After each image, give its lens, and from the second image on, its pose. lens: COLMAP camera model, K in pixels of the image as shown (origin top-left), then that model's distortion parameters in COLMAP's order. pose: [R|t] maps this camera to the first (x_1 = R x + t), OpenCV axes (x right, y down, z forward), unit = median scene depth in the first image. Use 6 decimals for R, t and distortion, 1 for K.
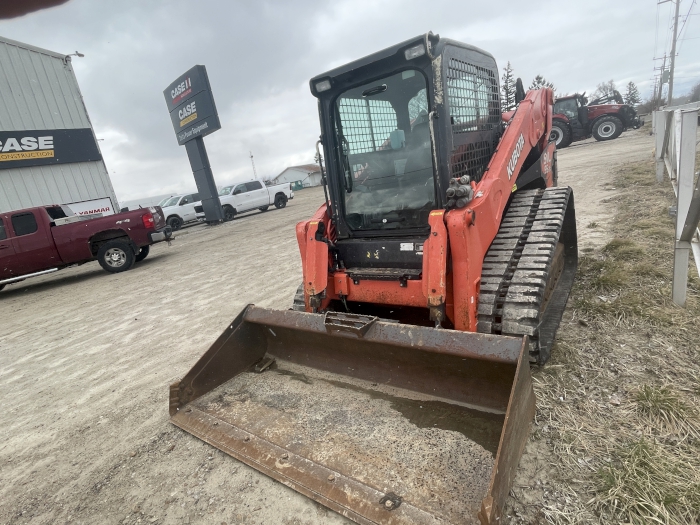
lens RADIAL K [[378.0, 0, 350.0], [0, 378.0, 262.5], [0, 0, 1]] dist [-0.000591, 0.000012]
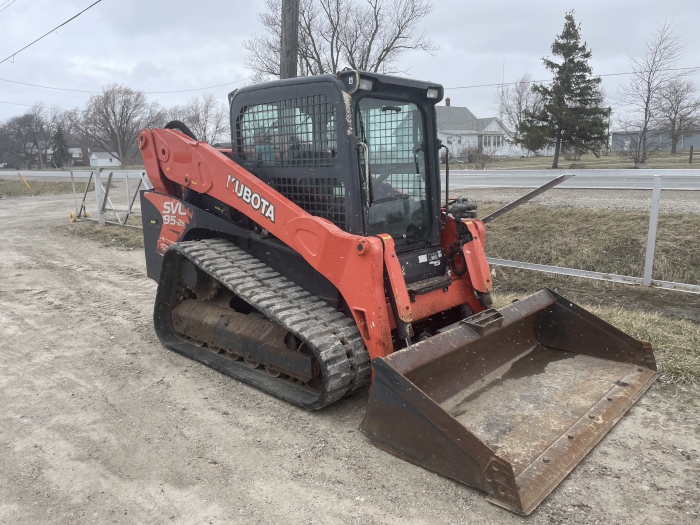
lens RADIAL K [[524.4, 0, 350.0], [0, 524.4, 262.5], [0, 0, 1]] dist [0.069486, -0.093450]
pose [[0.128978, -0.004256, 0.991638, -1.527662], [0.247461, 0.968492, -0.028030, -0.046326], [-0.960275, 0.249007, 0.125968, 1.162174]]
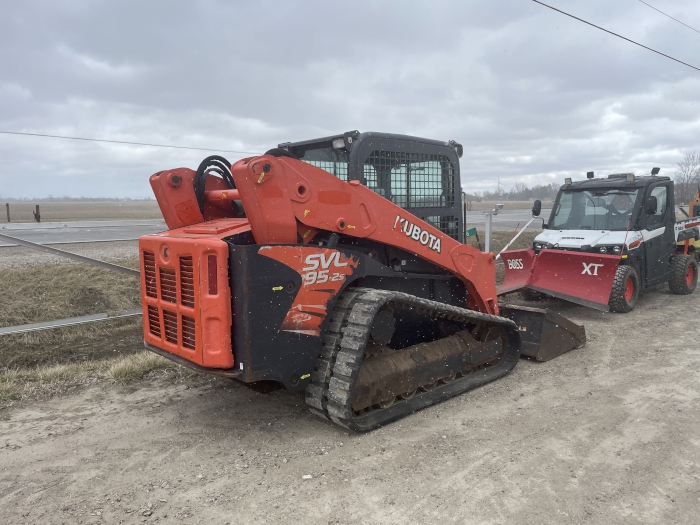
lens RADIAL K [[524.4, 0, 350.0], [0, 524.4, 262.5], [0, 0, 1]] dist [0.069486, -0.093450]
pose [[-0.956582, 0.184904, 0.225303, -0.099677], [0.249294, 0.919550, 0.303776, -0.888179], [-0.151008, 0.346753, -0.925721, 3.361683]]
